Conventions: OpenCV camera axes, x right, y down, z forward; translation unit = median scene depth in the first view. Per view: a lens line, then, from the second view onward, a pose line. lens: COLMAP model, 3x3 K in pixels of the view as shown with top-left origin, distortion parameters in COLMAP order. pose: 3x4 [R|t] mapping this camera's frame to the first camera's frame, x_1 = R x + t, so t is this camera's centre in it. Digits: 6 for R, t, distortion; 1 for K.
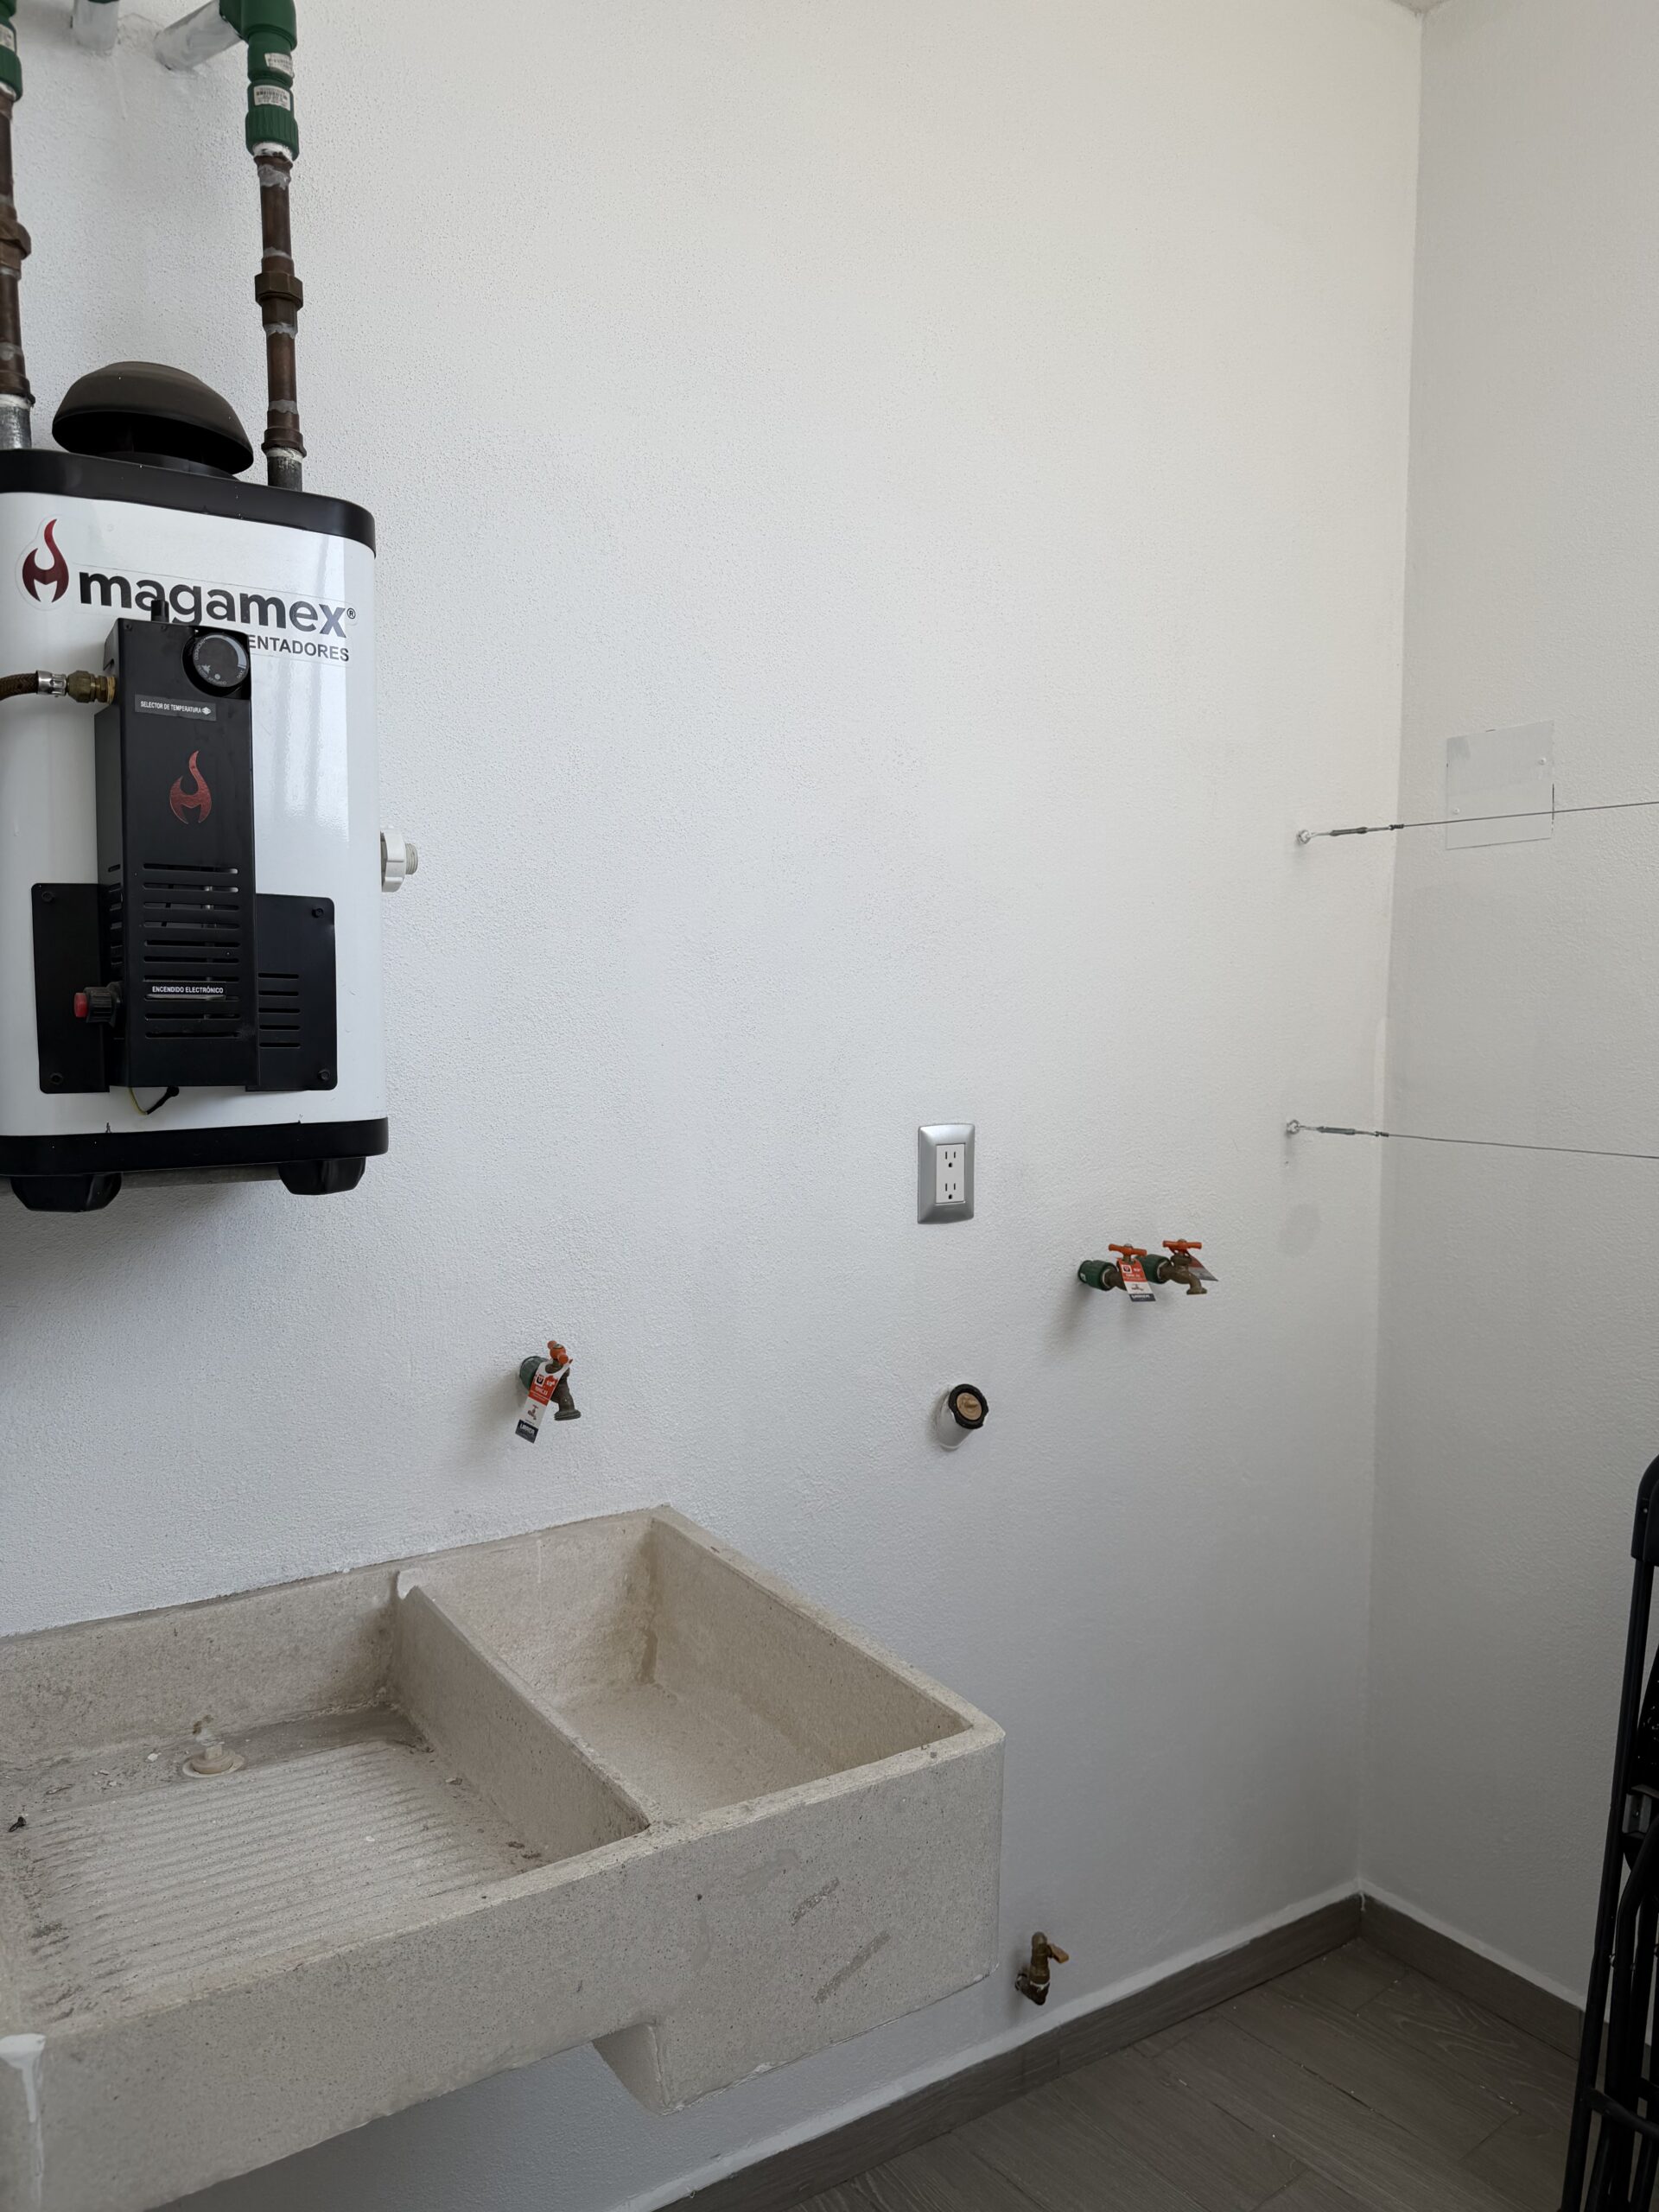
lens RADIAL K [[1556.3, 0, 829.5], [0, 1556.3, 1106.0], [0, 0, 1]] dist [0.052375, -0.088112]
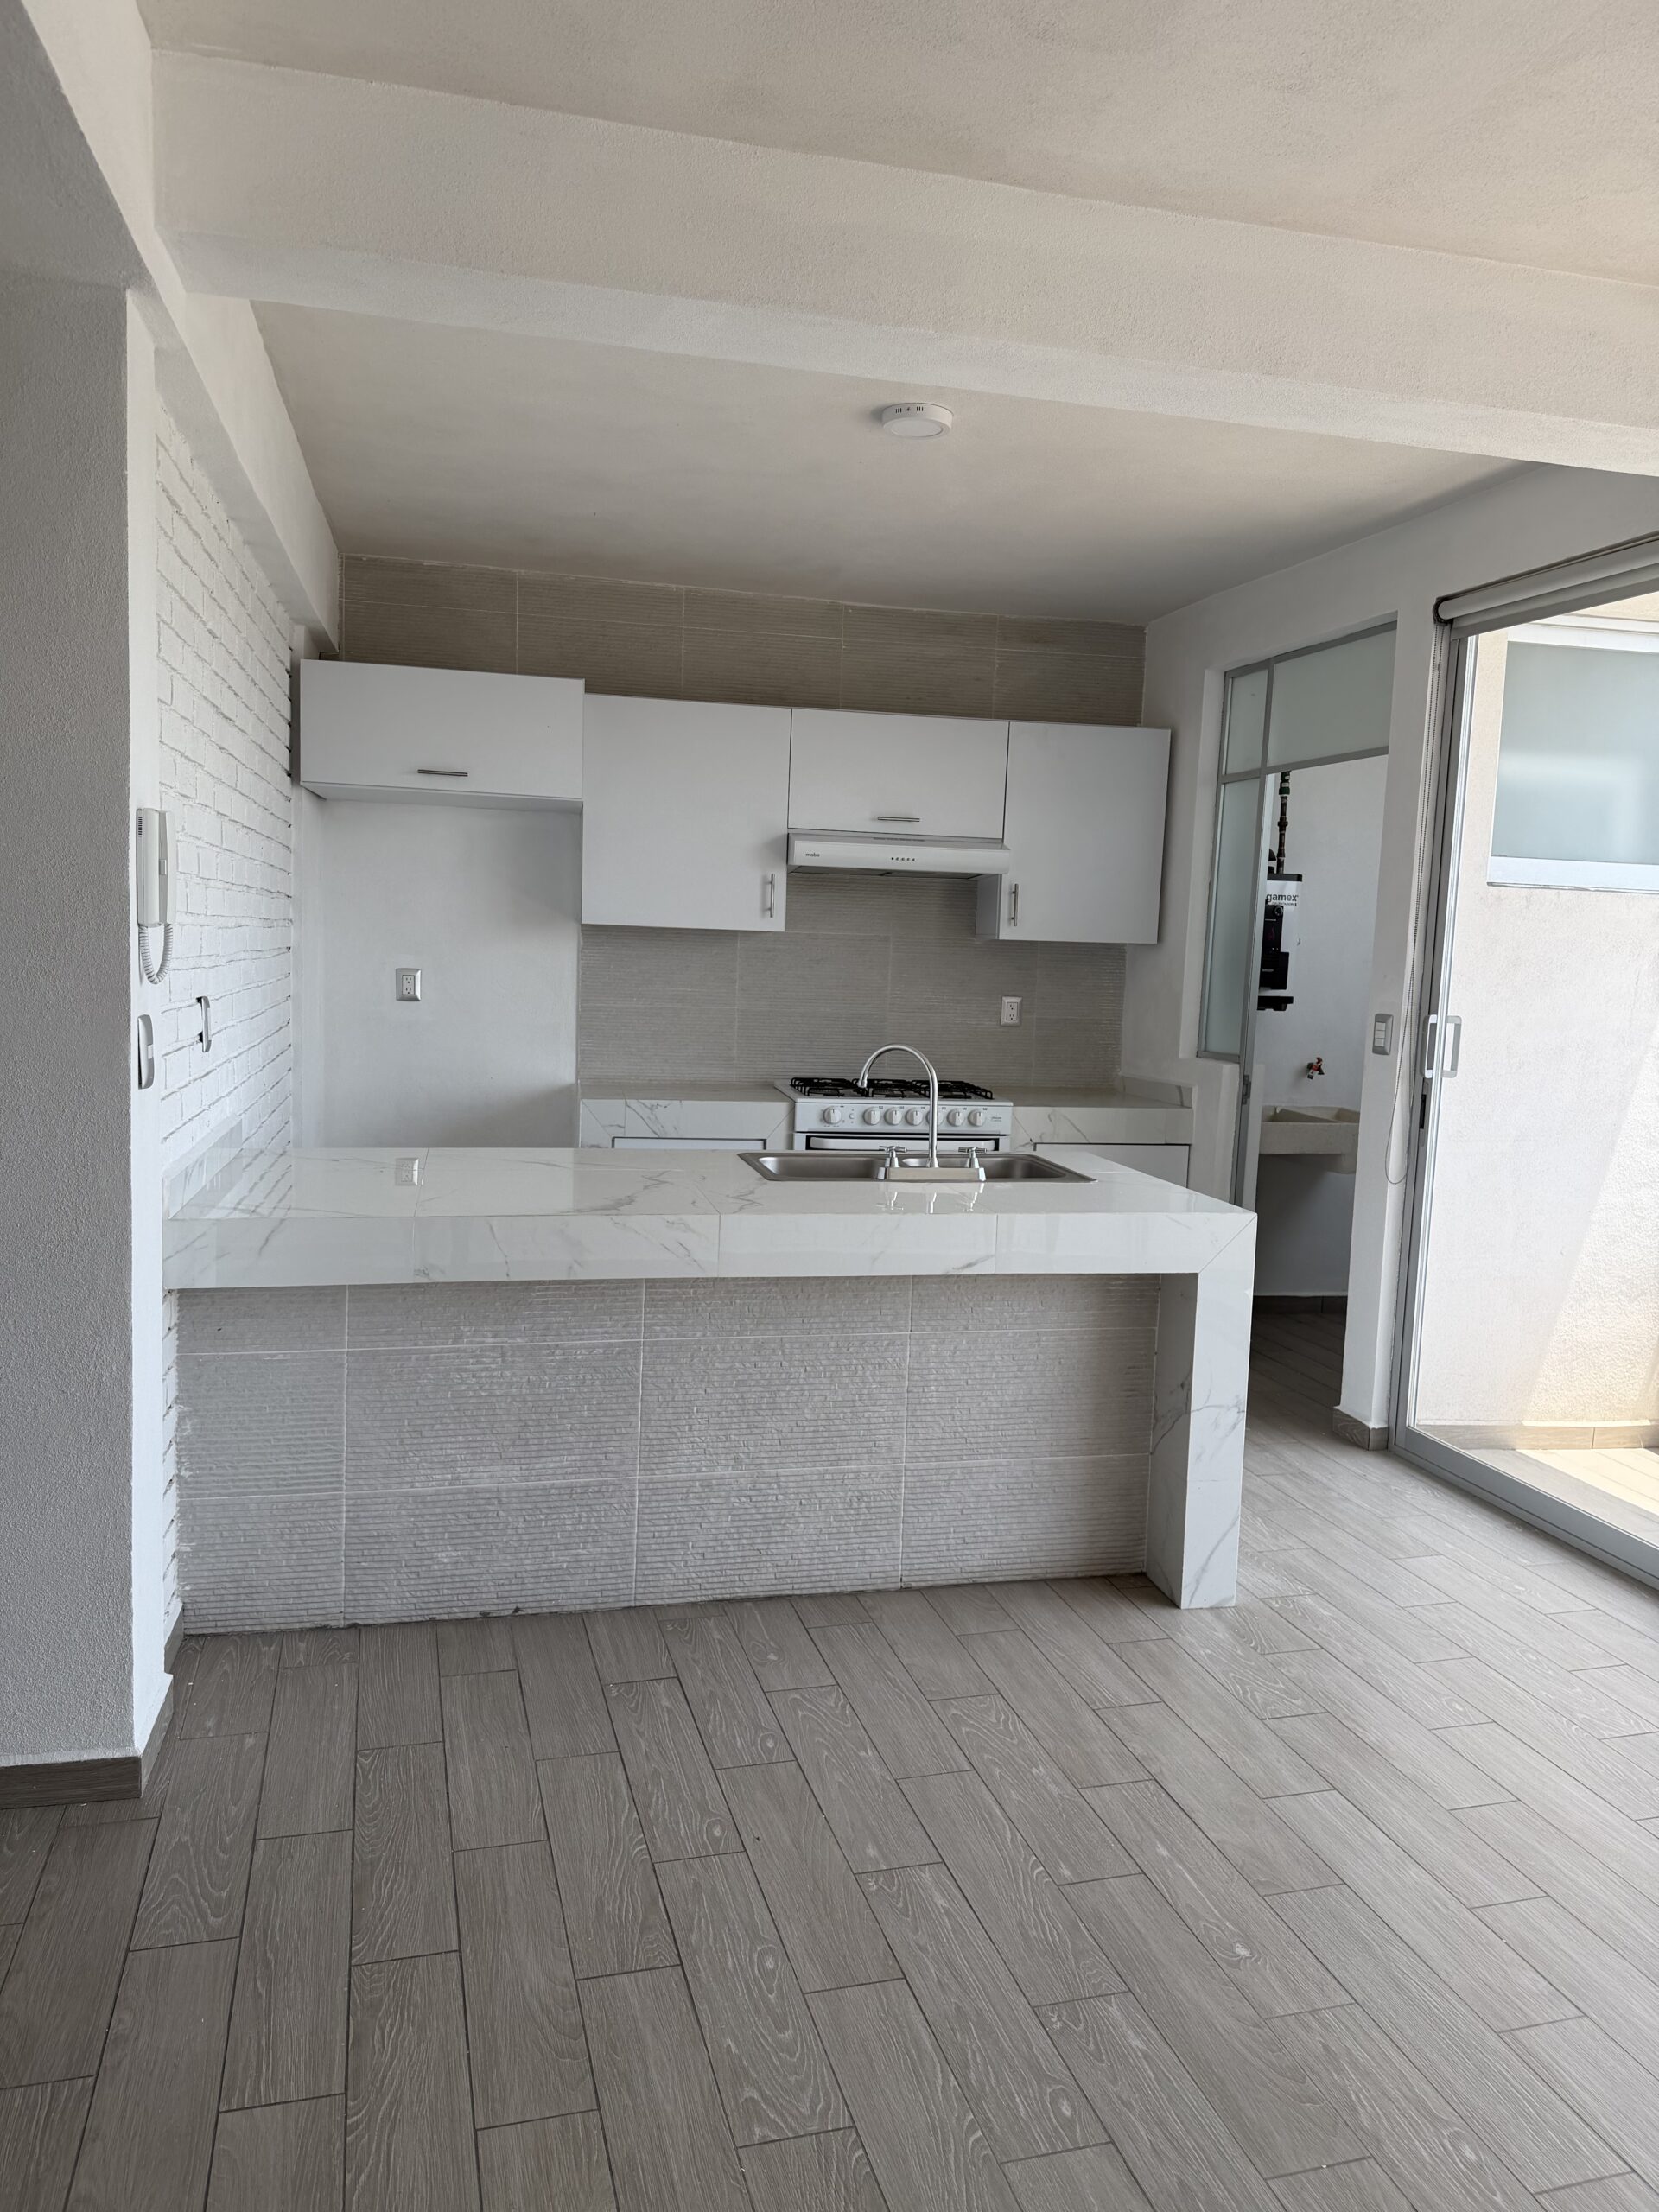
lens RADIAL K [[1556.3, 0, 829.5], [0, 1556.3, 1106.0], [0, 0, 1]] dist [0.052375, -0.088112]
pose [[0.921808, 0.071425, -0.381010, 0.175973], [-0.062833, 0.997412, 0.034959, 0.179611], [0.382521, -0.008285, 0.923910, -2.711616]]
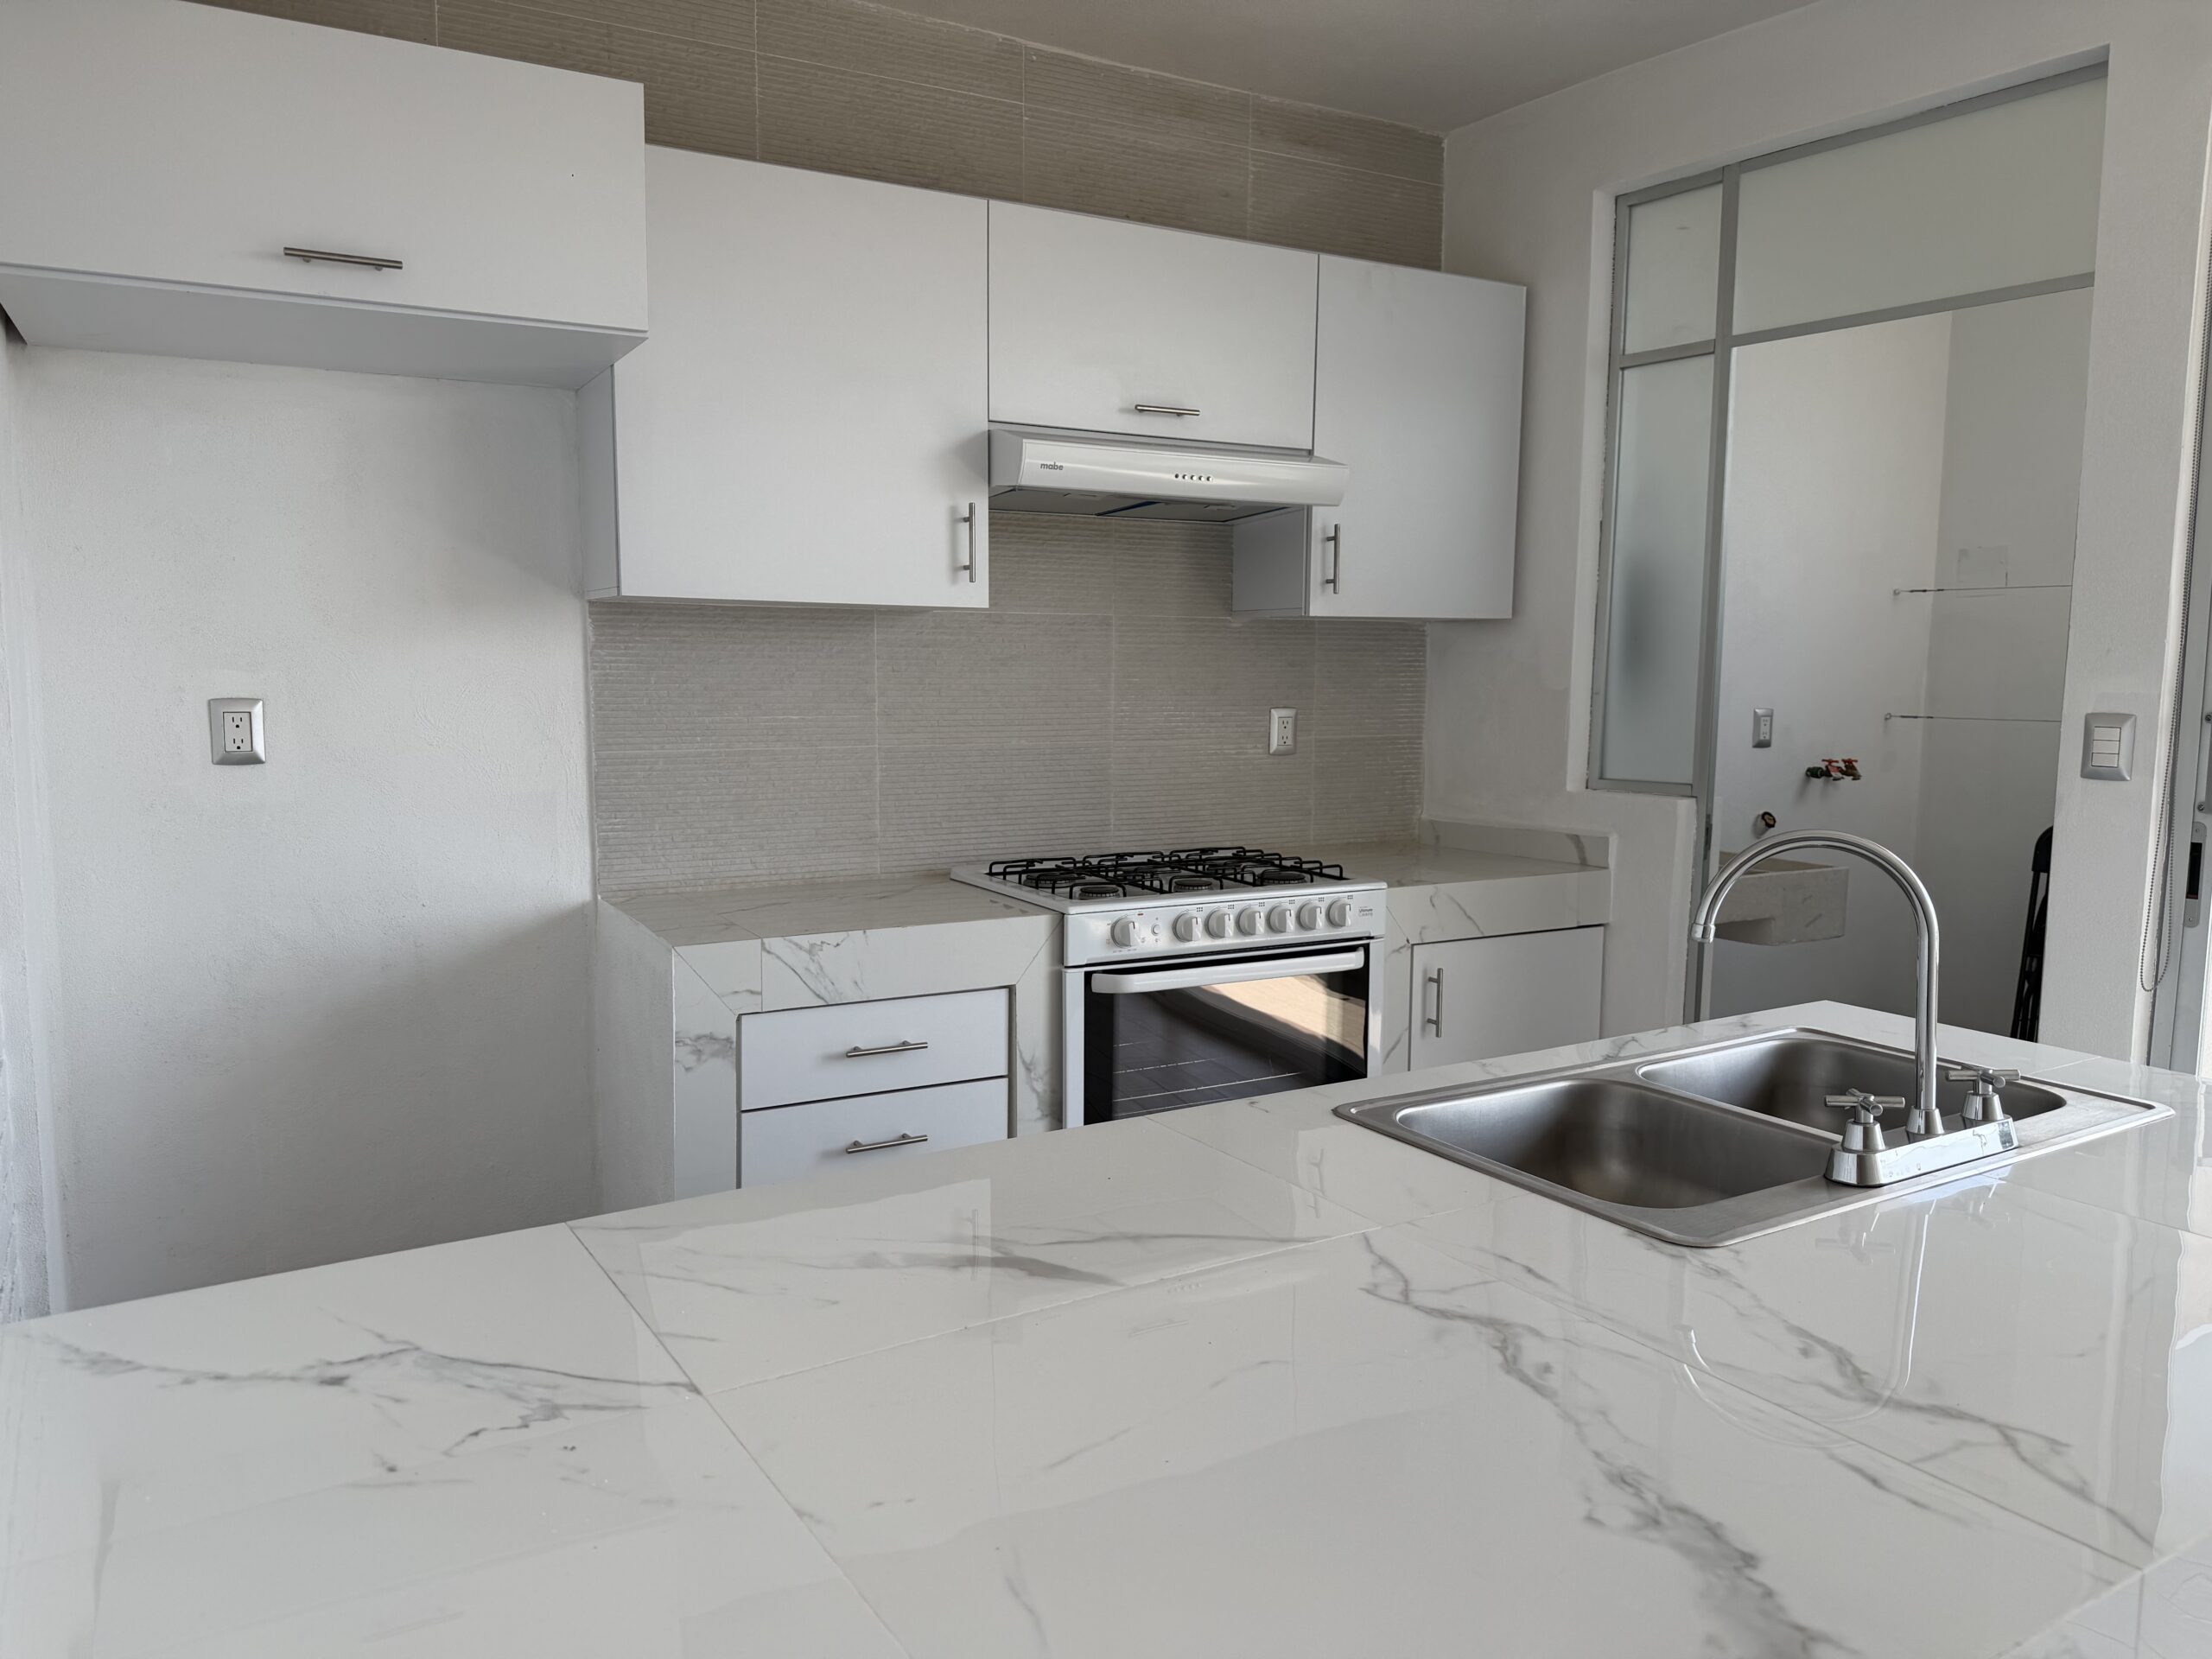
lens RADIAL K [[1556.3, 0, 1117.0], [0, 1556.3, 851.1], [0, 0, 1]] dist [0.052375, -0.088112]
pose [[0.999077, 0.011523, -0.041373, -0.884302], [-0.009637, 0.998917, 0.045511, 0.139129], [0.041853, -0.045071, 0.998107, -1.636463]]
